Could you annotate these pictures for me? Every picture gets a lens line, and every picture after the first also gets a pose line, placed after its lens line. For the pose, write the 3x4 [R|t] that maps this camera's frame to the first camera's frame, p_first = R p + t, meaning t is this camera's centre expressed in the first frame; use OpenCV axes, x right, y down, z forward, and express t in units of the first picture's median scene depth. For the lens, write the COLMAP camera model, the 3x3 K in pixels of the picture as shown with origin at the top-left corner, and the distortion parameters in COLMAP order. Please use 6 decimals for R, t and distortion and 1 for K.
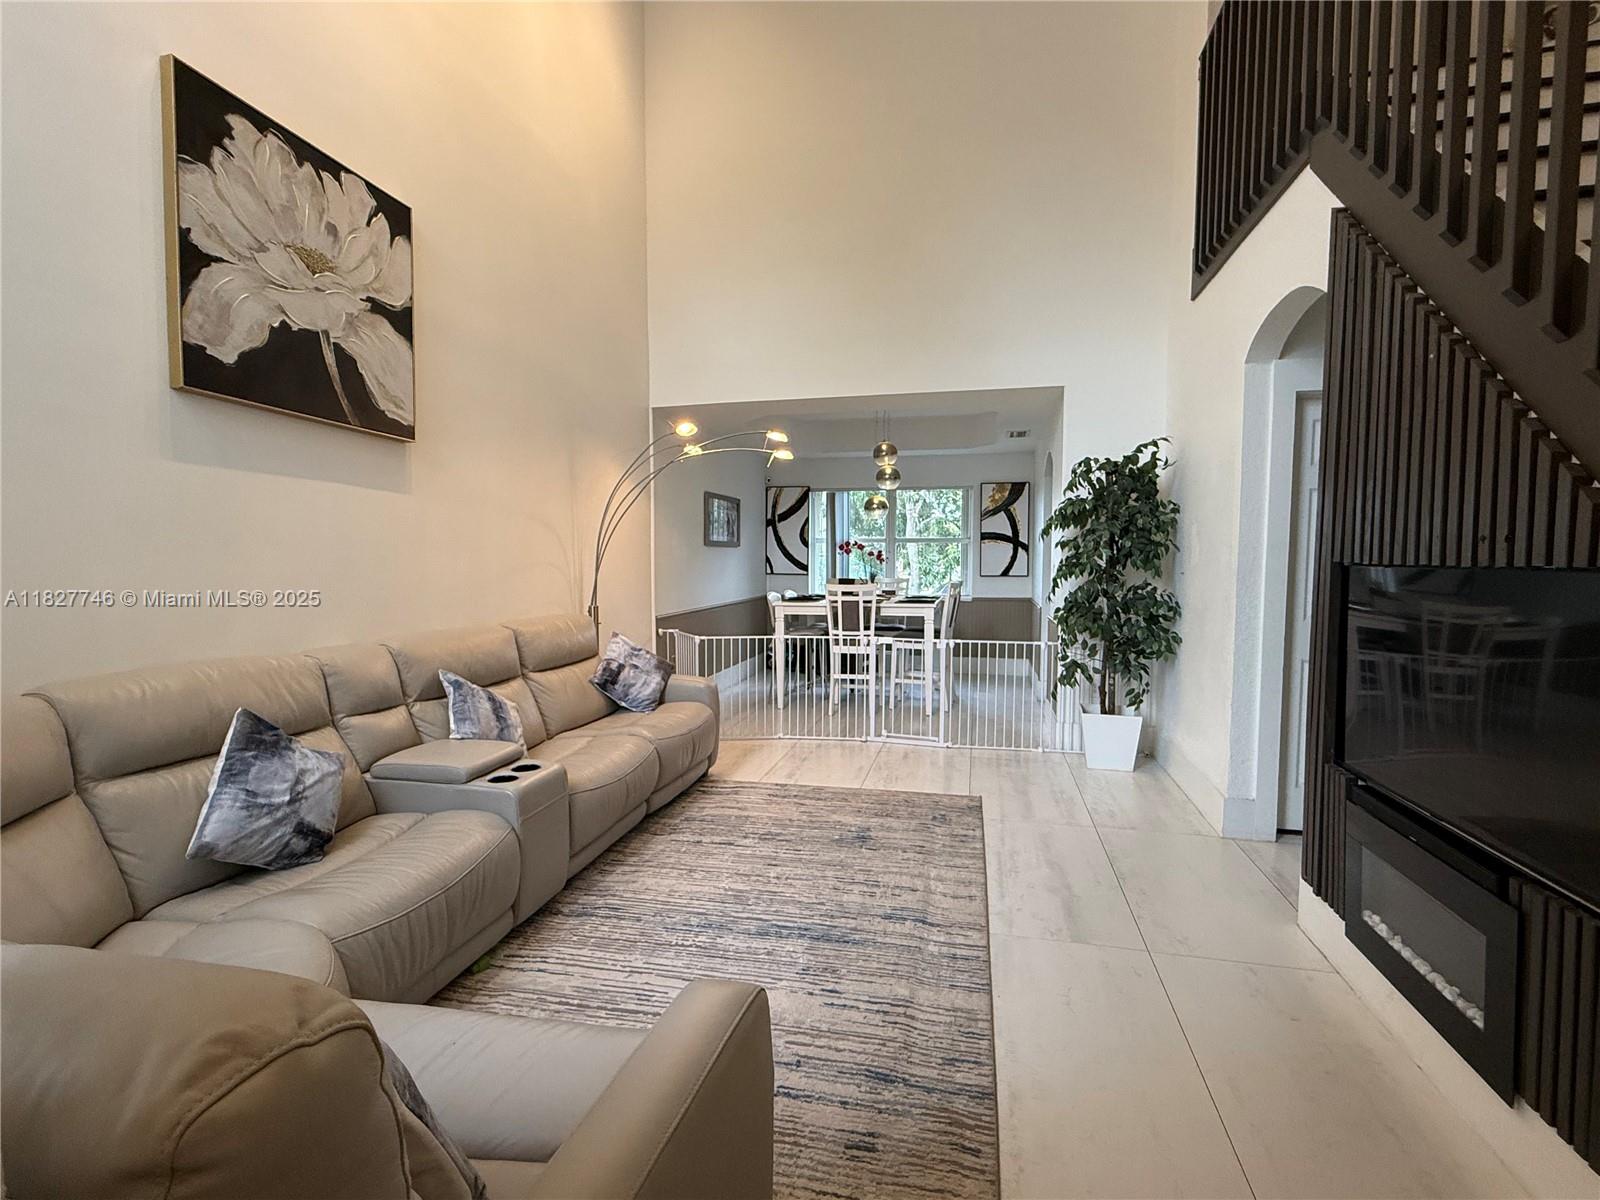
lens RADIAL K [[763.1, 0, 799.7], [0, 763.1, 601.2], [0, 0, 1]] dist [-0.000922, -0.000989]
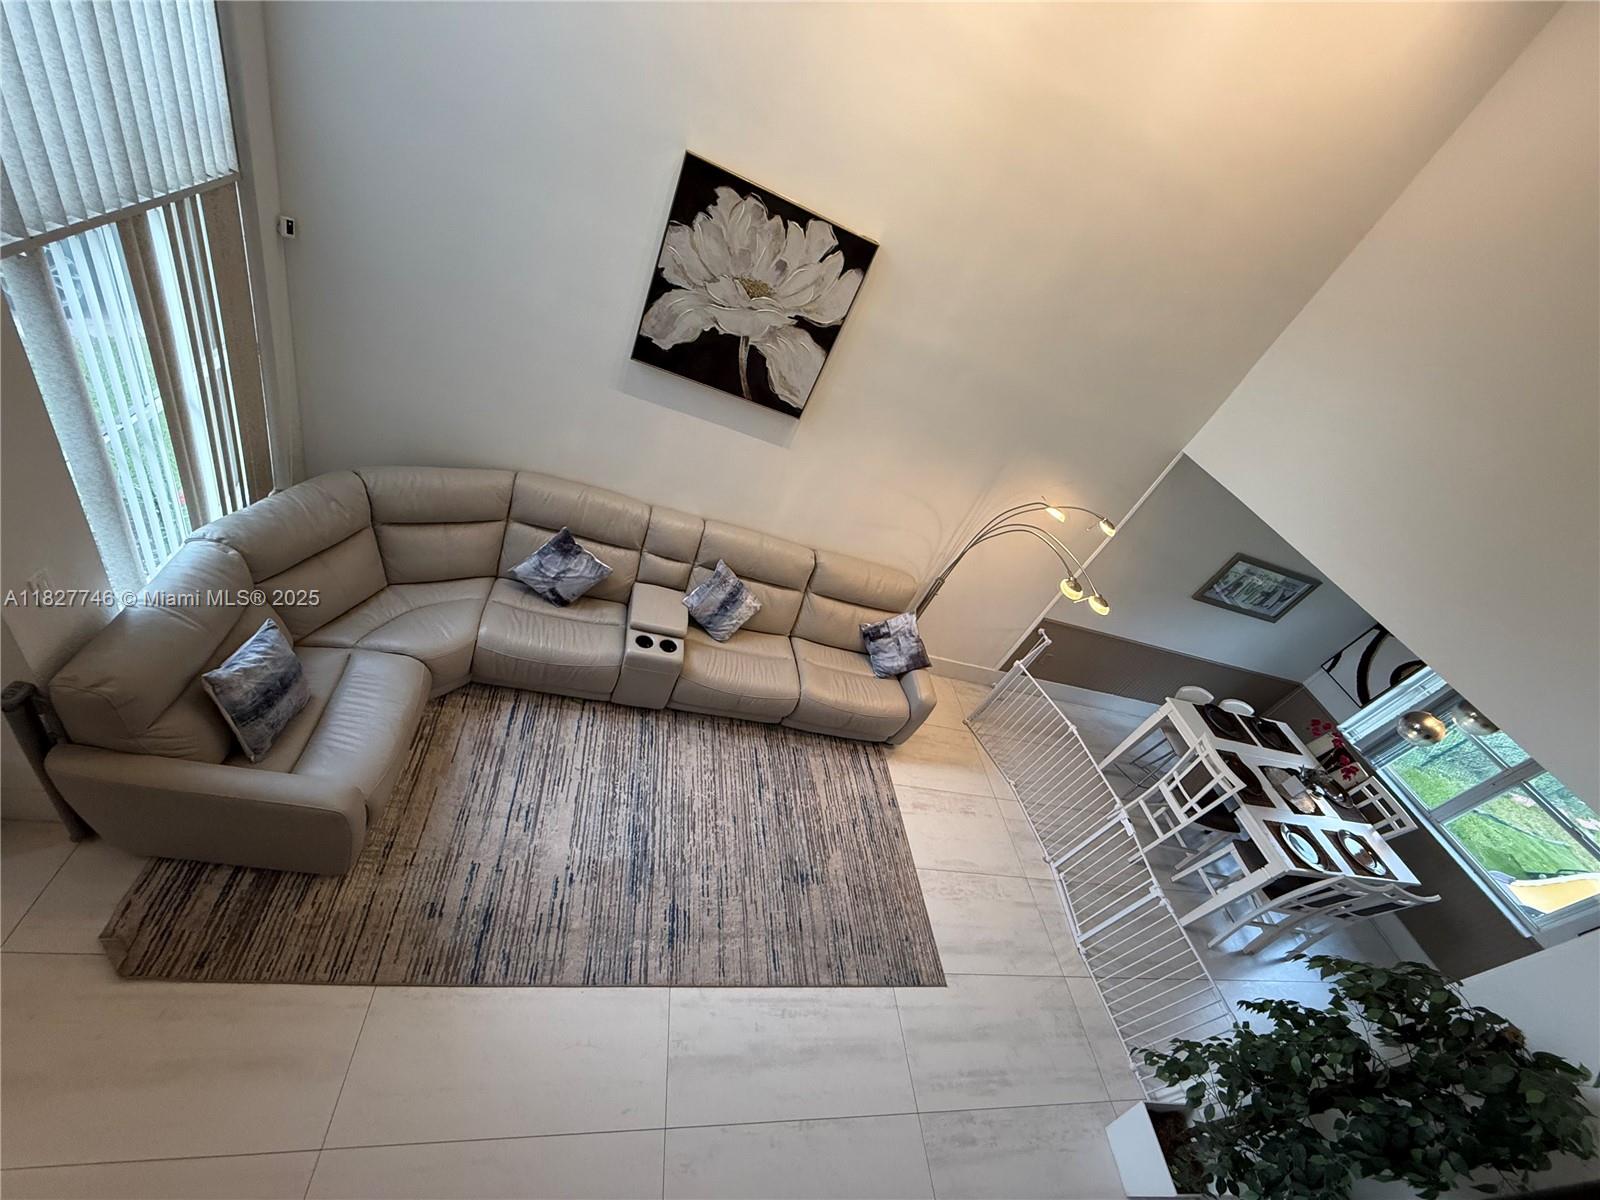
lens RADIAL K [[640.8, 0, 796.7], [0, 640.8, 601.1], [0, 0, 1]] dist [0.000417, -0.000243]
pose [[0.318036, 0.698421, -0.641141, 0.357561], [-0.428343, 0.709149, 0.560027, -0.486137], [0.845799, 0.096519, 0.524699, 0.335939]]
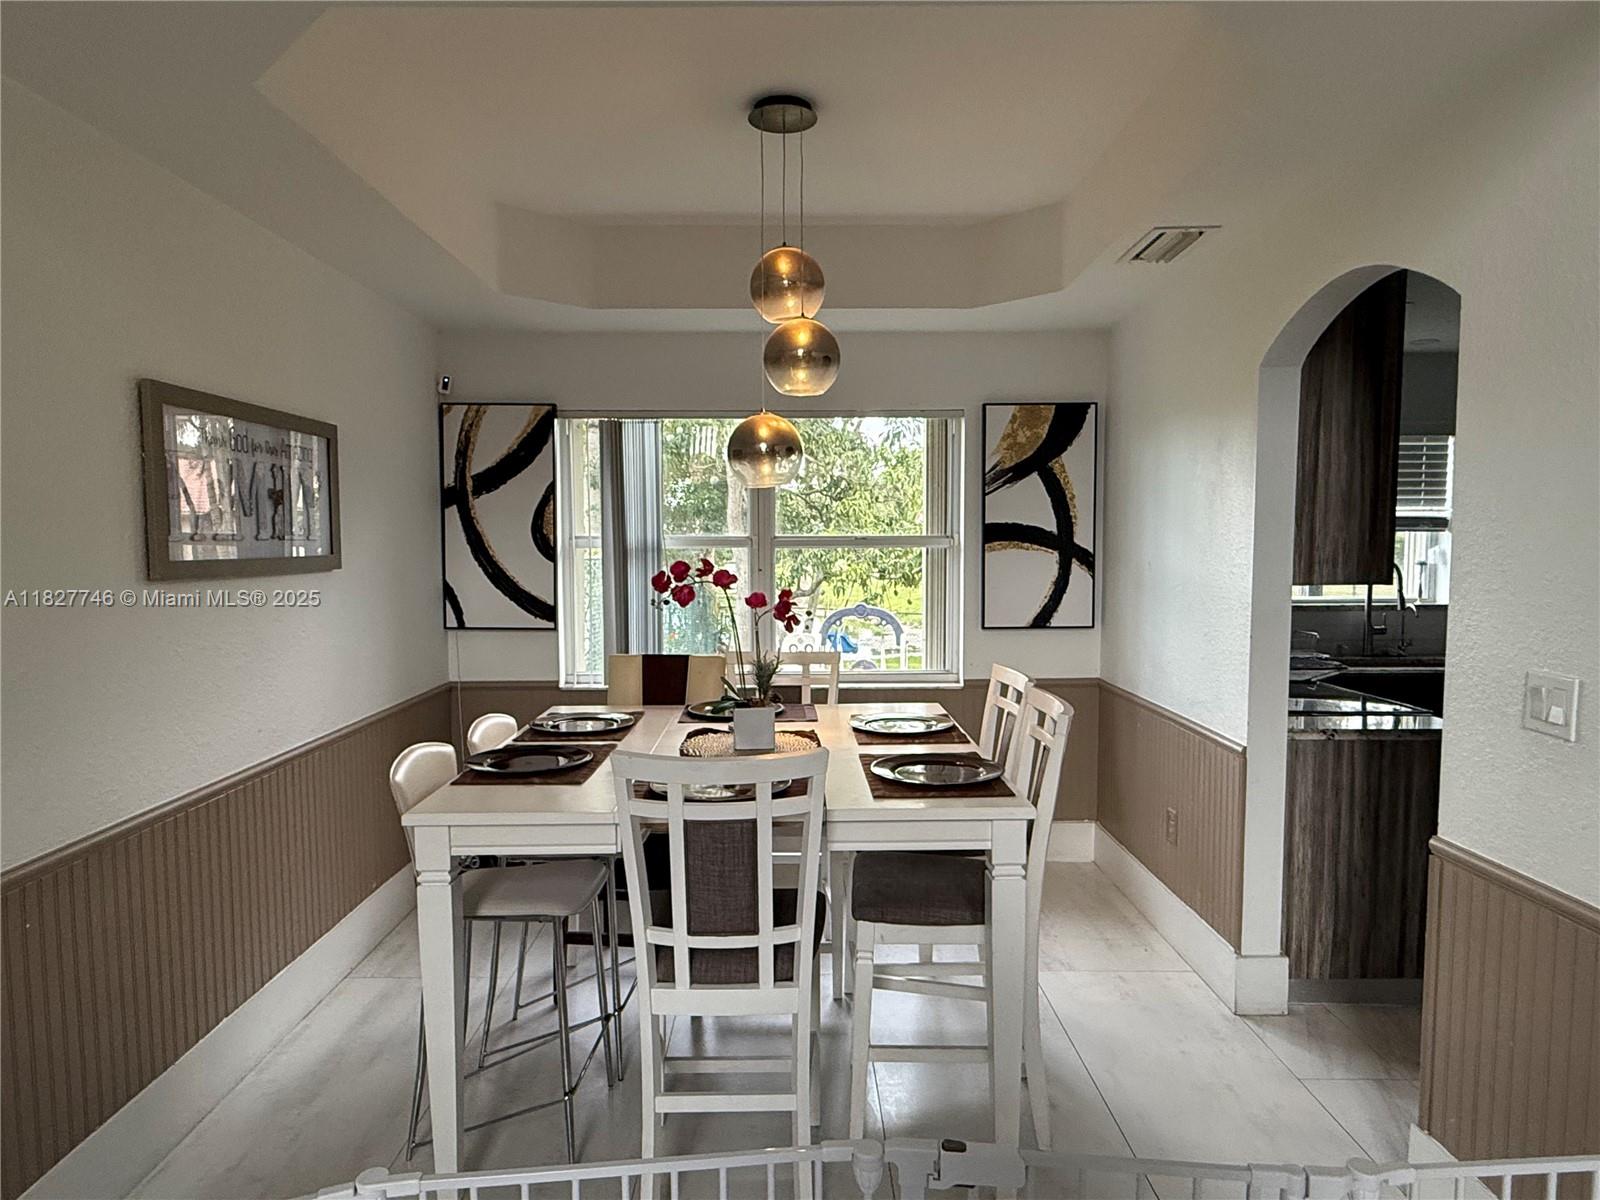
lens RADIAL K [[986.4, 0, 797.8], [0, 986.4, 613.1], [0, 0, 1]] dist [0.005156, 0.000906]
pose [[0.971452, -0.021853, 0.236229, 0.024688], [0.017956, 0.999665, 0.018637, -0.106373], [-0.236557, -0.013864, 0.971519, 1.003430]]
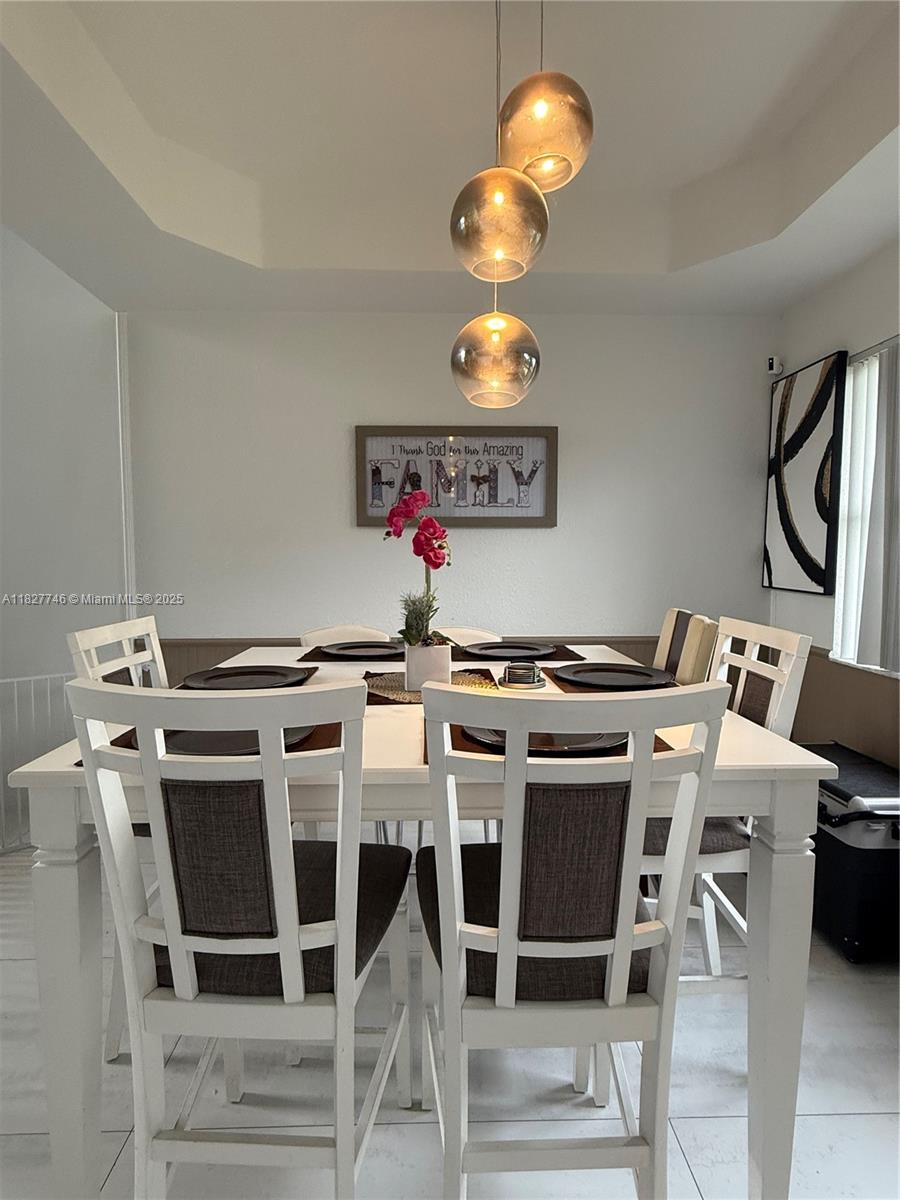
lens RADIAL K [[617.7, 0, 452.2], [0, 617.7, 597.6], [0, 0, 1]] dist [0.001870, 0.000037]
pose [[0.249285, 0.066320, -0.966157, 0.528949], [-0.058267, 0.996872, 0.053395, -0.082801], [0.966676, 0.042985, 0.252369, 1.574254]]
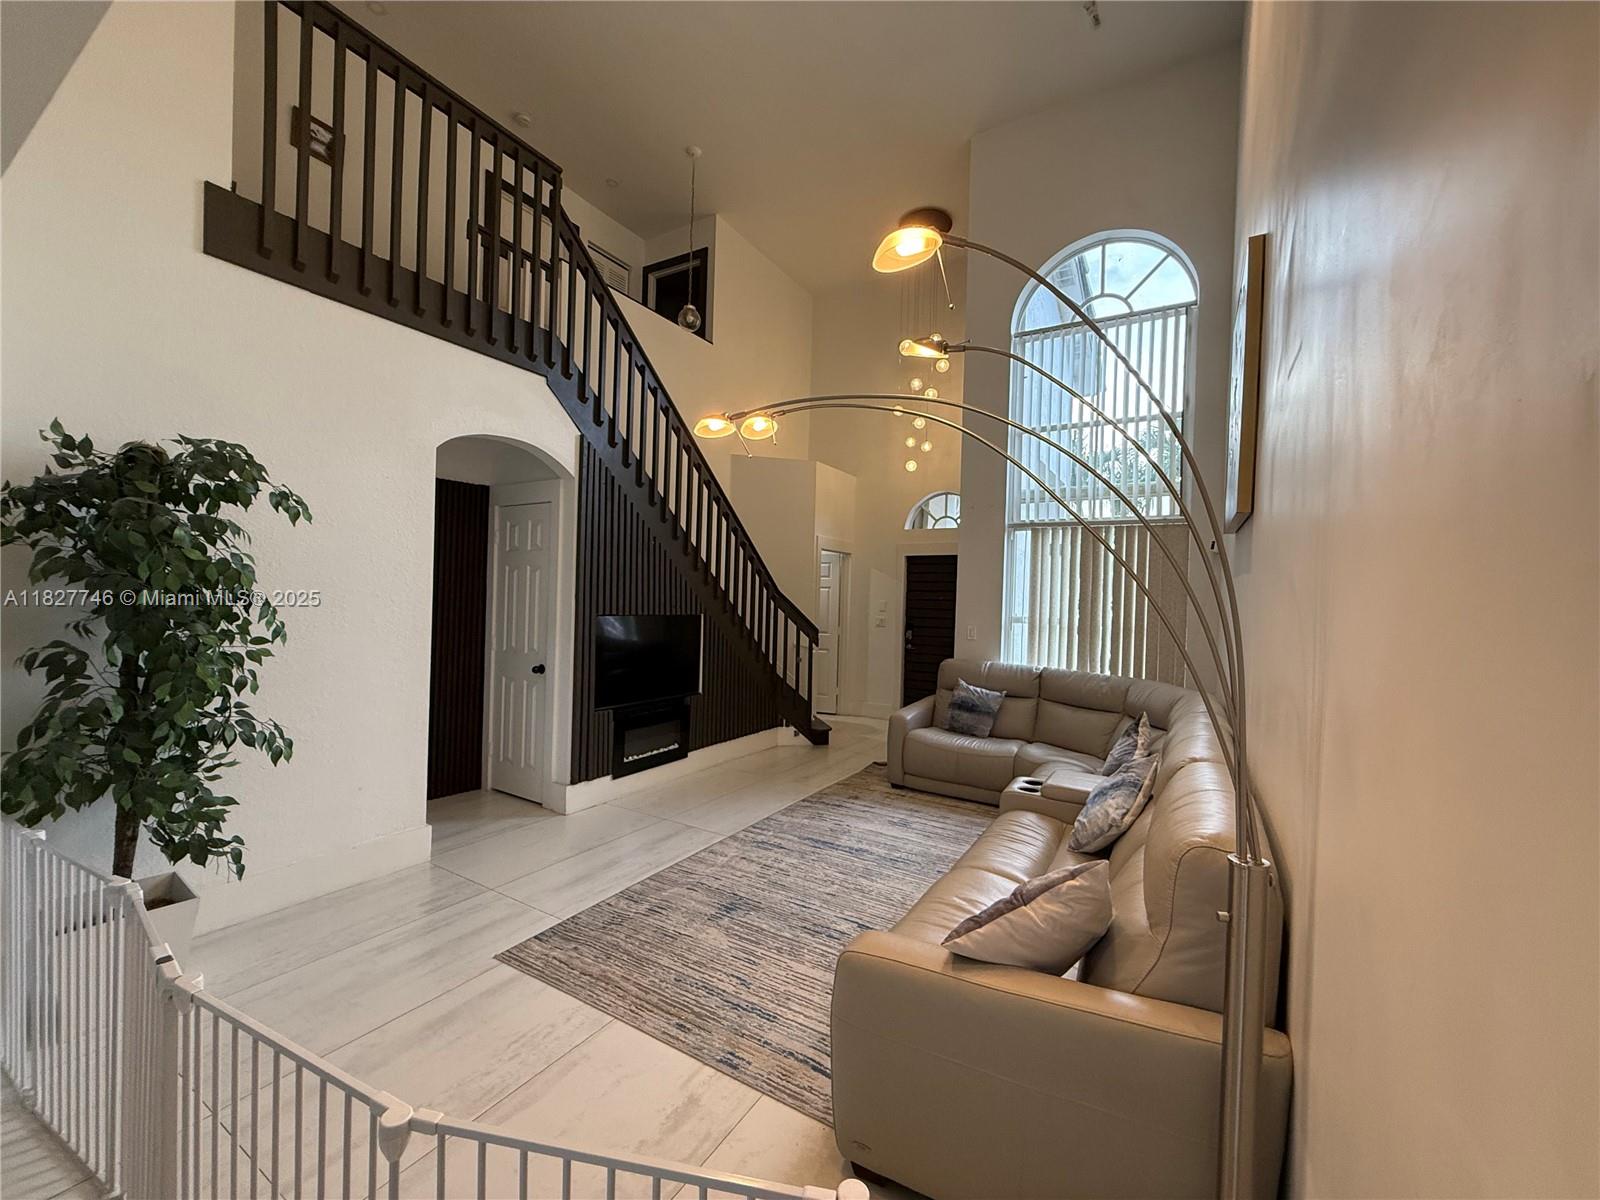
lens RADIAL K [[640.8, 0, 799.5], [0, 640.8, 603.2], [0, 0, 1]] dist [0.000417, -0.000243]
pose [[-0.950770, -0.030979, 0.308345, -0.208236], [-0.011765, 0.997882, 0.063979, -0.117273], [-0.309674, 0.057202, -0.949121, 1.446771]]
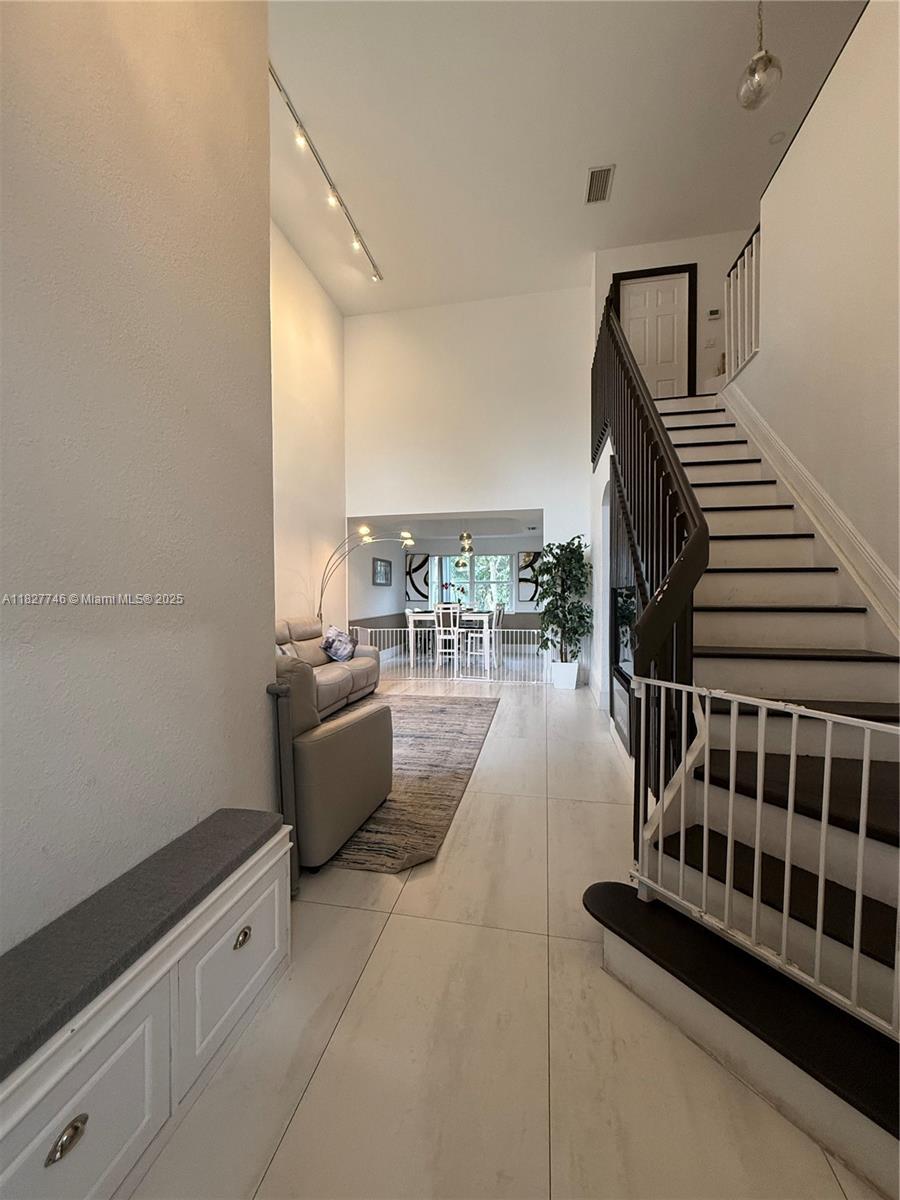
lens RADIAL K [[480.6, 0, 448.2], [0, 480.6, 599.2], [0, 0, 1]] dist [0.000417, -0.000243]
pose [[0.999491, -0.004796, 0.031552, 0.047353], [0.006322, 0.998805, -0.048466, 0.038453], [-0.031281, 0.048640, 0.998326, -0.376413]]
